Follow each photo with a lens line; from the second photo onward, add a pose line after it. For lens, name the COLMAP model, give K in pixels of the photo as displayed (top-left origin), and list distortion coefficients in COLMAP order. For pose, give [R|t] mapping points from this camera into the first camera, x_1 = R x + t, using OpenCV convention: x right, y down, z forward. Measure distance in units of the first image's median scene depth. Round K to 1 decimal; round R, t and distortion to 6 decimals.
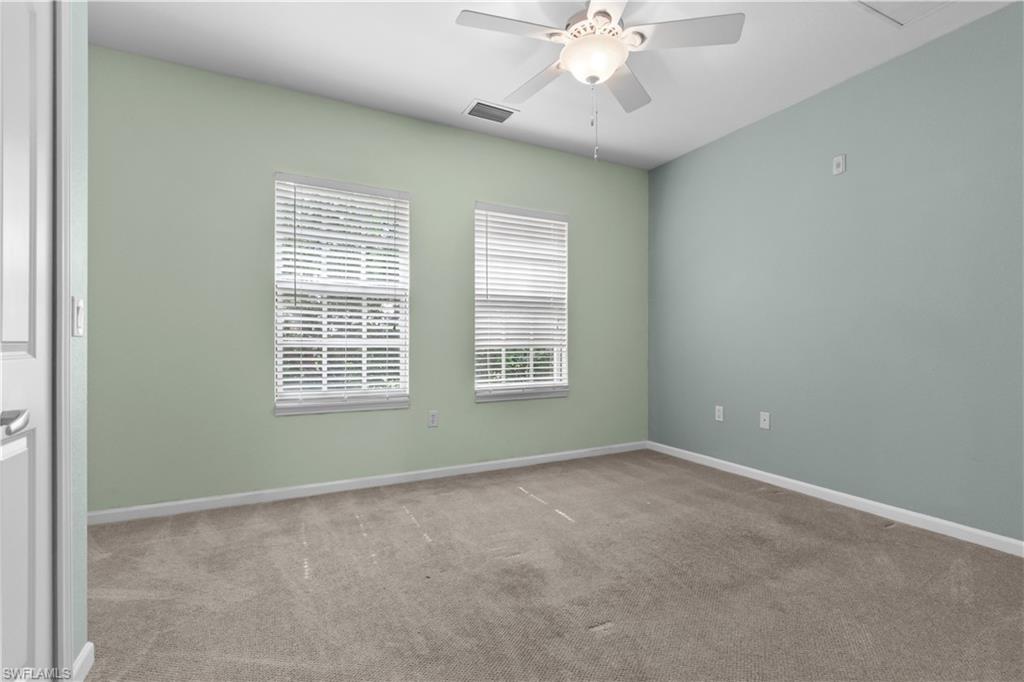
lens RADIAL K [[470.5, 0, 529.3], [0, 470.5, 338.7], [0, 0, 1]] dist [-0.001323, -0.000226]
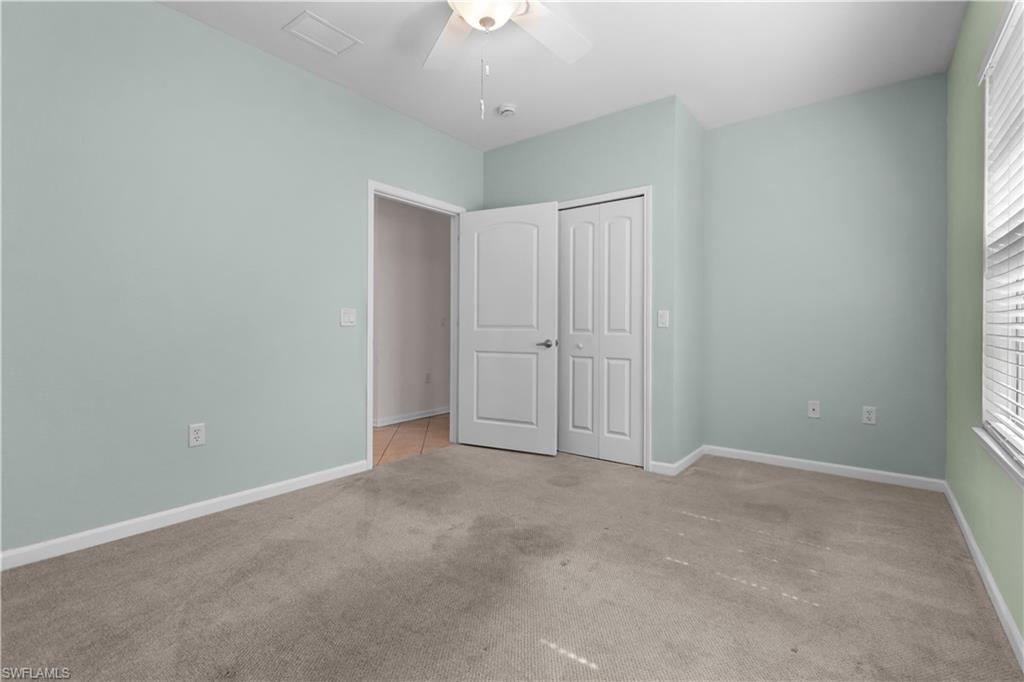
lens RADIAL K [[463.9, 0, 526.8], [0, 463.9, 332.4], [0, 0, 1]] dist [0.000230, -0.000513]
pose [[-0.900586, -0.008082, -0.434602, 0.279212], [-0.011319, 0.999924, 0.004861, 0.010373], [0.434530, 0.009297, -0.900609, 1.166342]]
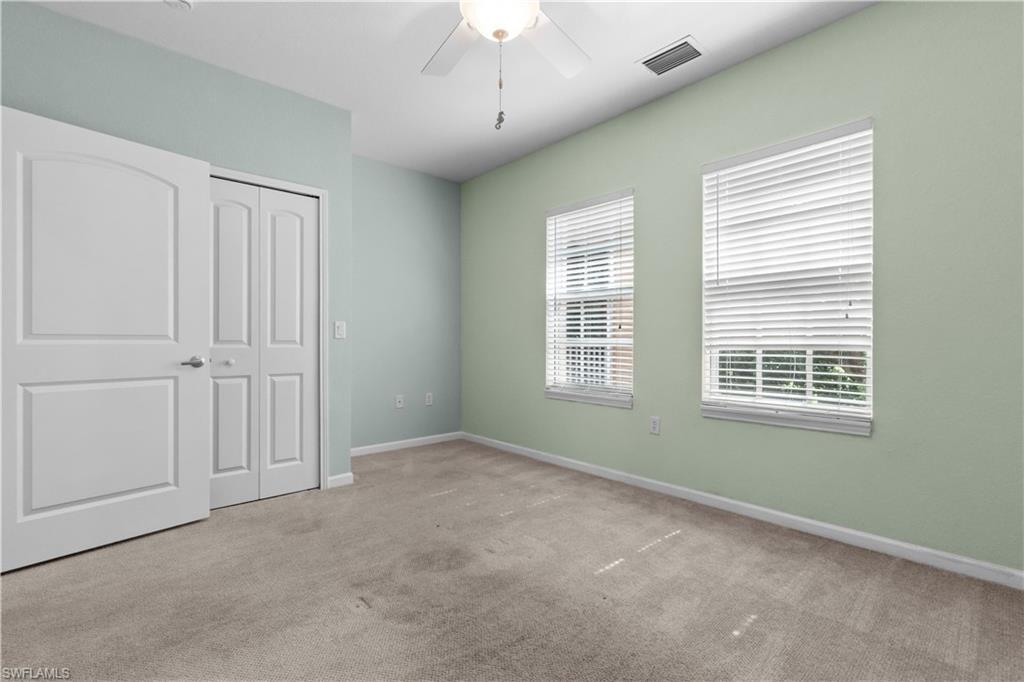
lens RADIAL K [[462.2, 0, 512.0], [0, 462.2, 341.0], [0, 0, 1]] dist [0.002310, -0.000260]
pose [[0.241511, -0.006108, -0.970379, 0.619057], [0.000821, 0.999981, -0.006090, 0.012577], [0.970398, 0.000674, 0.241511, 0.534432]]
